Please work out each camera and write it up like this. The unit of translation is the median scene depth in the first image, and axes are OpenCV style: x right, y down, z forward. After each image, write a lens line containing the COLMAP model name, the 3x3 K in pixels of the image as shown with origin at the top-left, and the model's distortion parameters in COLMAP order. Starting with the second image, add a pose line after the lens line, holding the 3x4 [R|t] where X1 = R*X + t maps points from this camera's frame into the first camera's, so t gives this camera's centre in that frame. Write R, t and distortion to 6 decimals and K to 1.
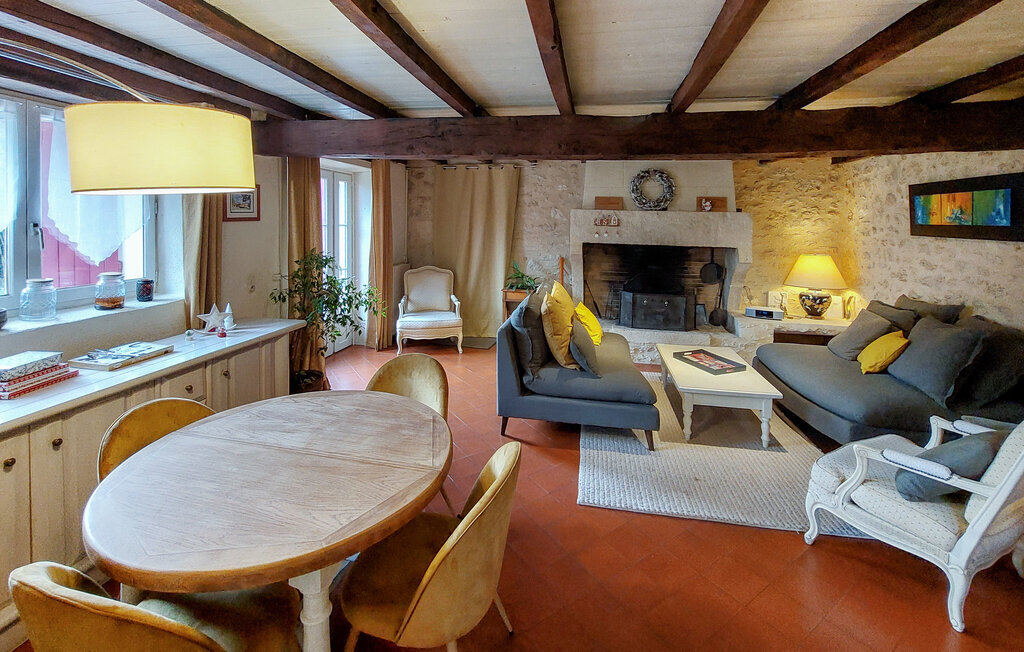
lens RADIAL K [[426.8, 0, 509.1], [0, 426.8, 225.8], [0, 0, 1]] dist [-0.017912, 0.000235]
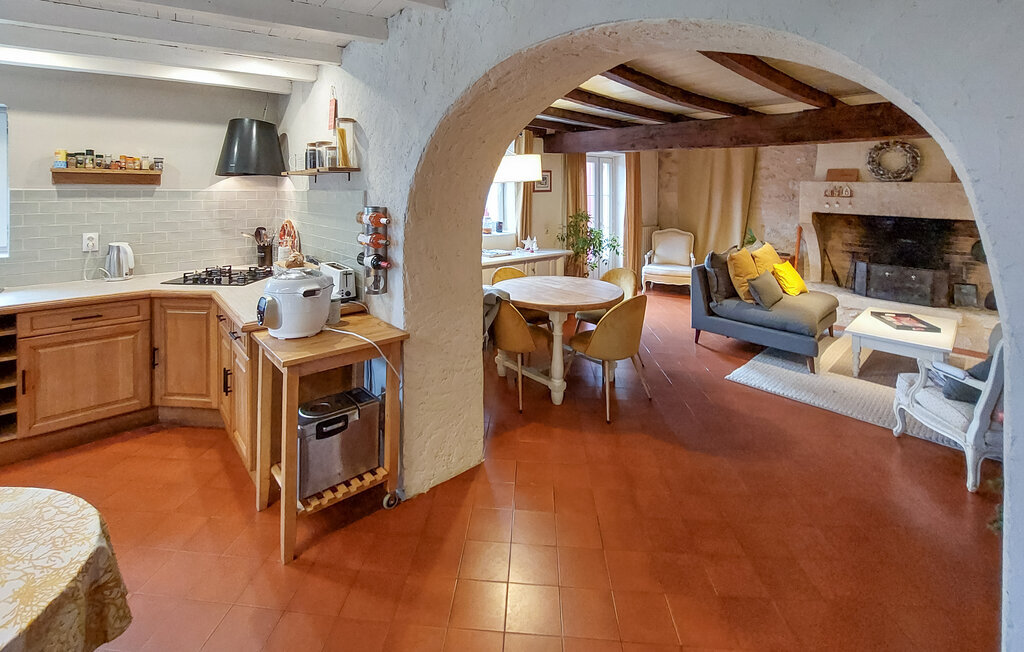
lens RADIAL K [[457.9, 0, 512.1], [0, 457.9, 189.6], [0, 0, 1]] dist [0.001140, 0.000260]
pose [[0.800977, -0.002485, -0.598690, 0.276641], [-0.007847, 0.999862, -0.014649, 0.005463], [0.598644, 0.016432, 0.800847, -0.404519]]
